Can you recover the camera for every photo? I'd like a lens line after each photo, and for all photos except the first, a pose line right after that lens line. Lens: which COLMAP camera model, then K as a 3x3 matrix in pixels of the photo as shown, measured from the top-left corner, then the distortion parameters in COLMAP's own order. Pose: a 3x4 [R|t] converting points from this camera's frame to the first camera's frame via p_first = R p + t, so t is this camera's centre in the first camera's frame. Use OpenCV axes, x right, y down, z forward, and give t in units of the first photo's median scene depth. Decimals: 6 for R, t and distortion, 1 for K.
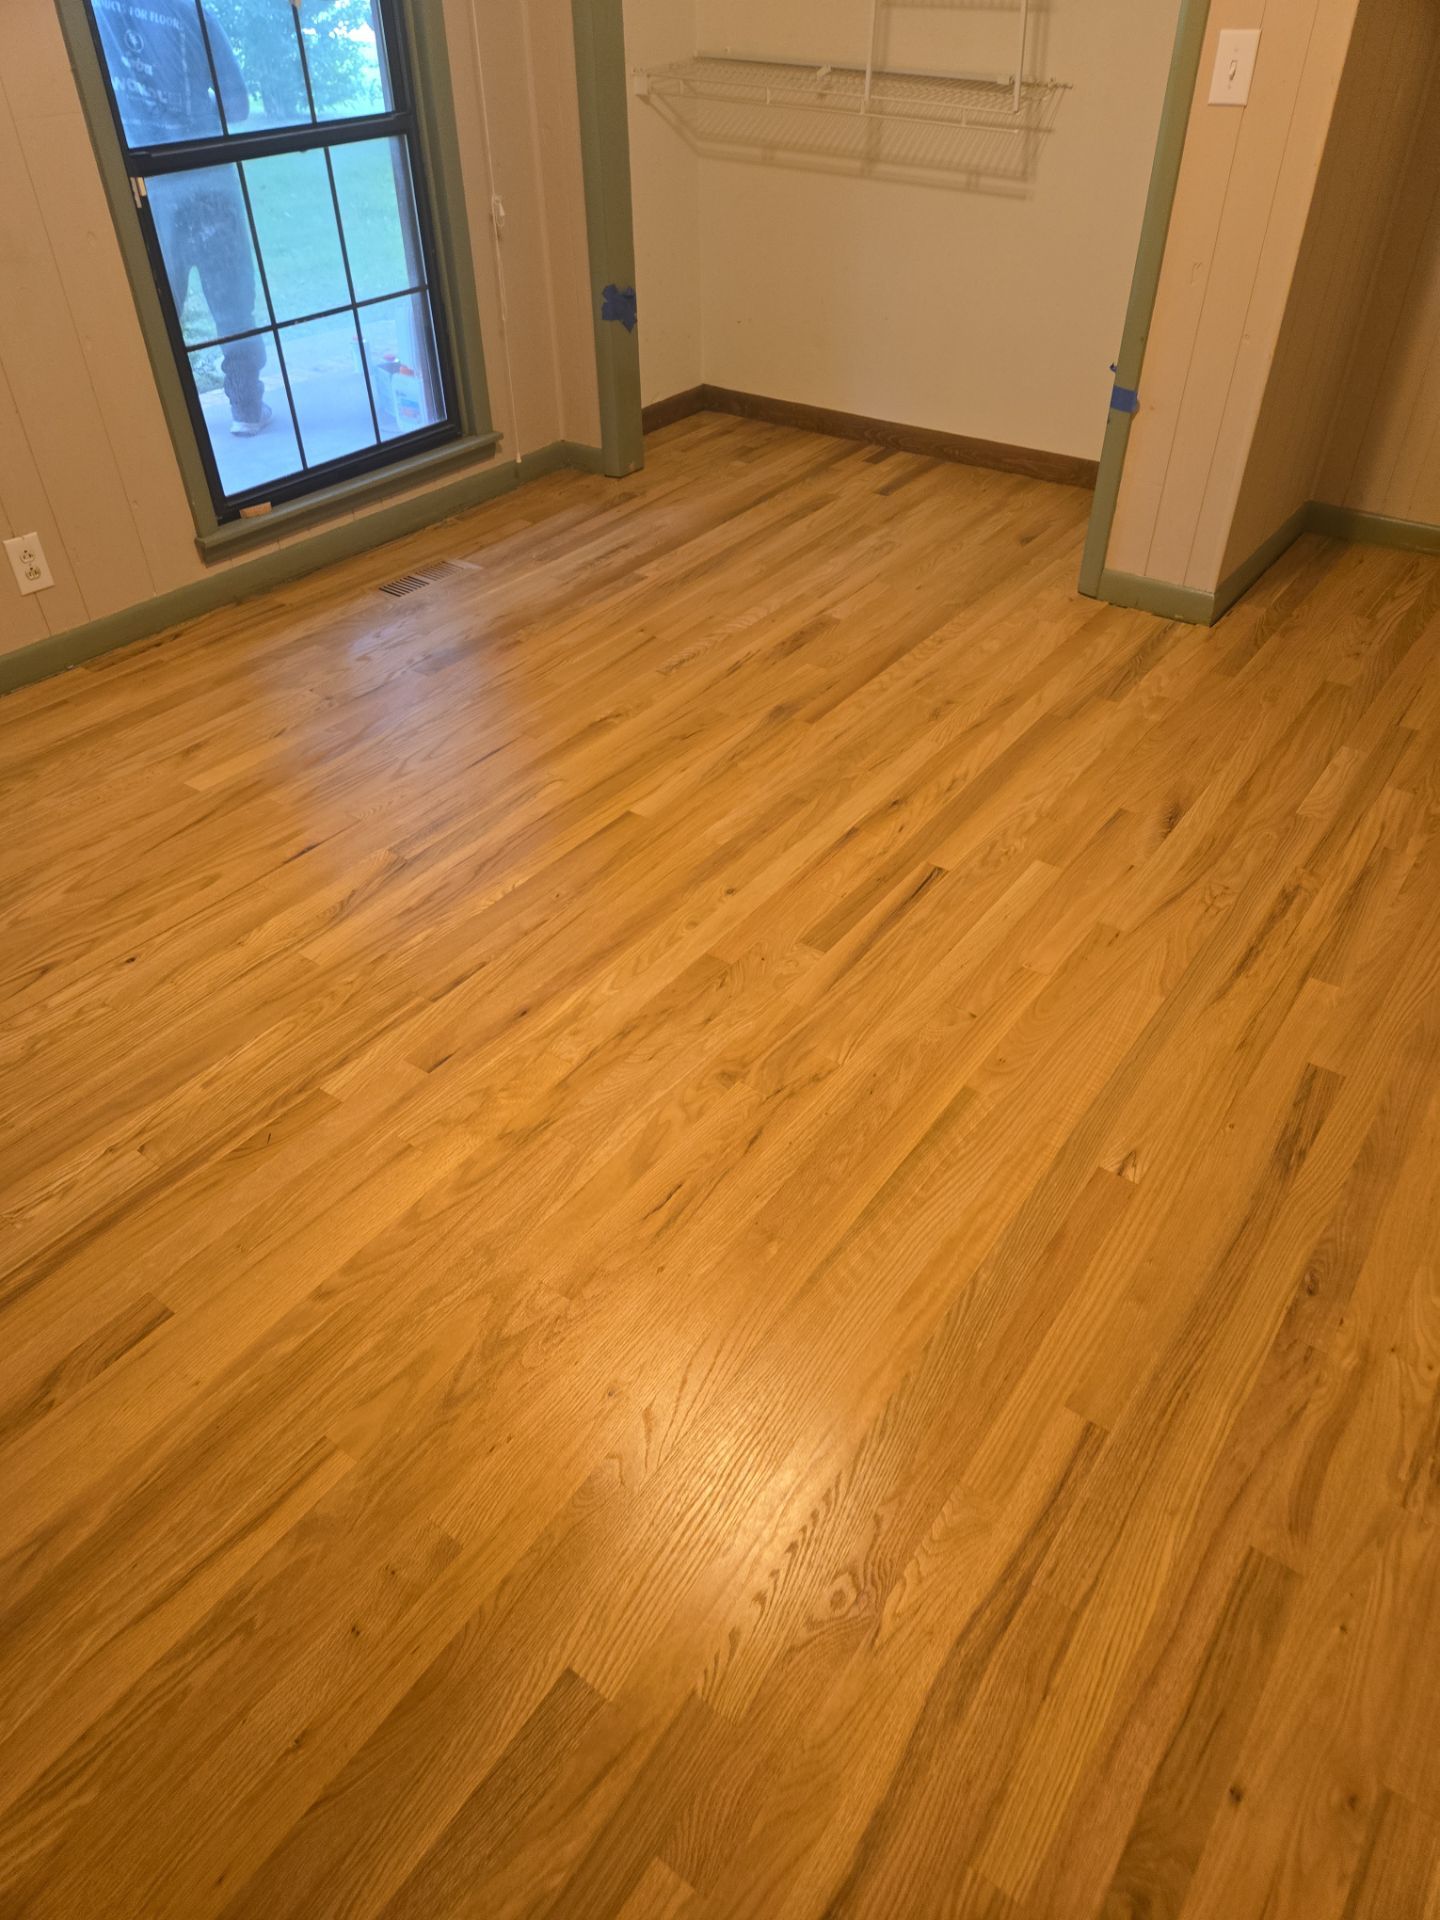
lens RADIAL K [[1269.3, 0, 720.0], [0, 1269.3, 960.0], [0, 0, 1]] dist [0.038401, -0.005109]
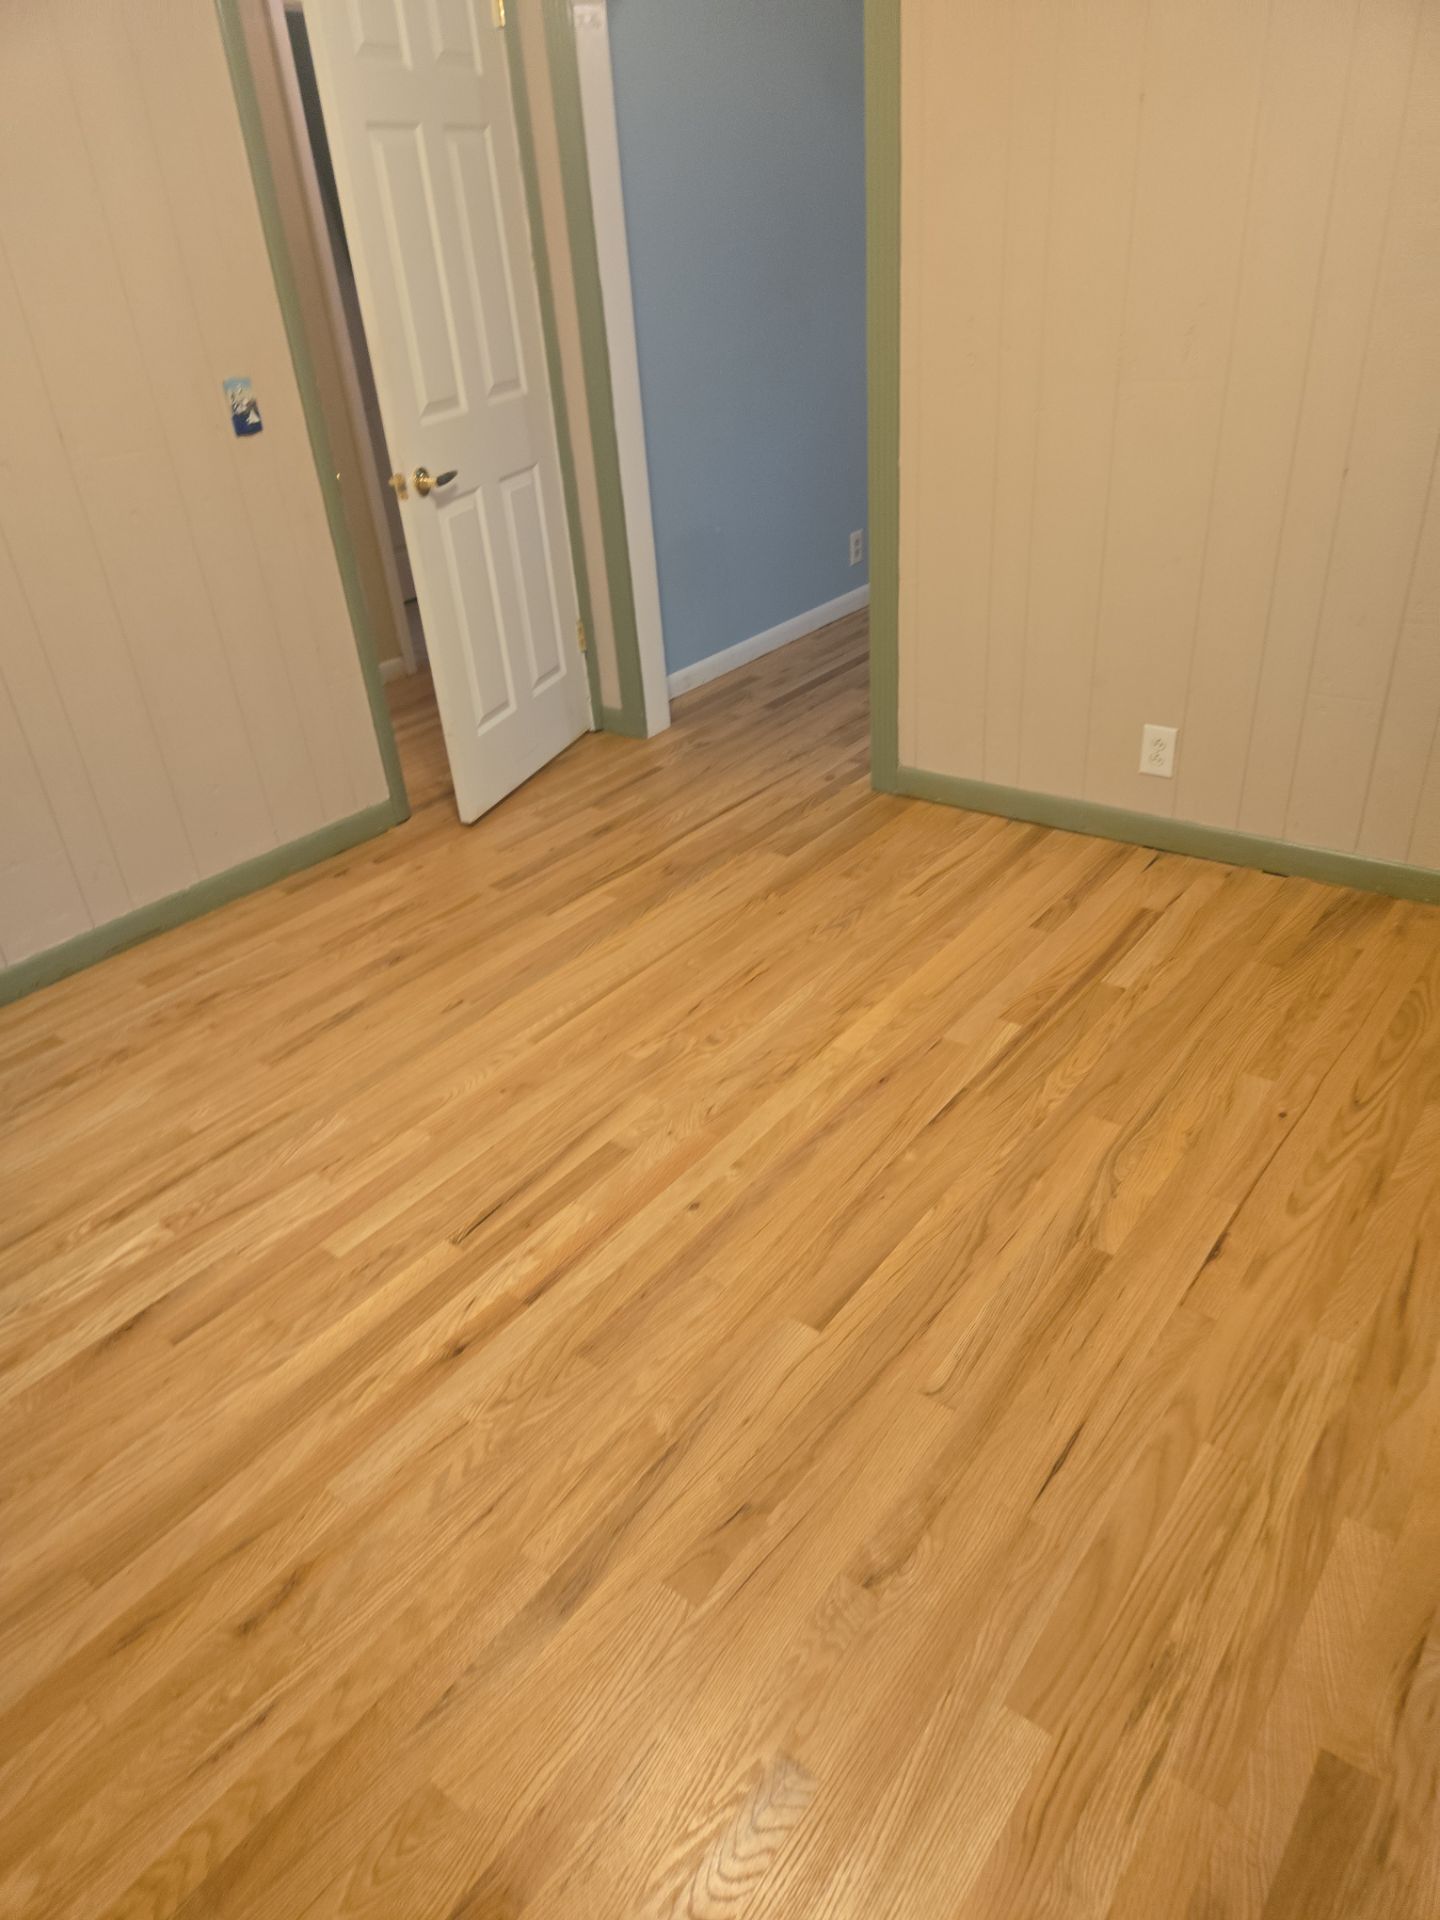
lens RADIAL K [[1269.3, 0, 720.0], [0, 1269.3, 960.0], [0, 0, 1]] dist [0.038401, -0.005109]
pose [[-0.996305, 0.049420, 0.070248, -0.088567], [0.083126, 0.349014, 0.933423, -1.020378], [0.021612, 0.935814, -0.351832, 1.215857]]
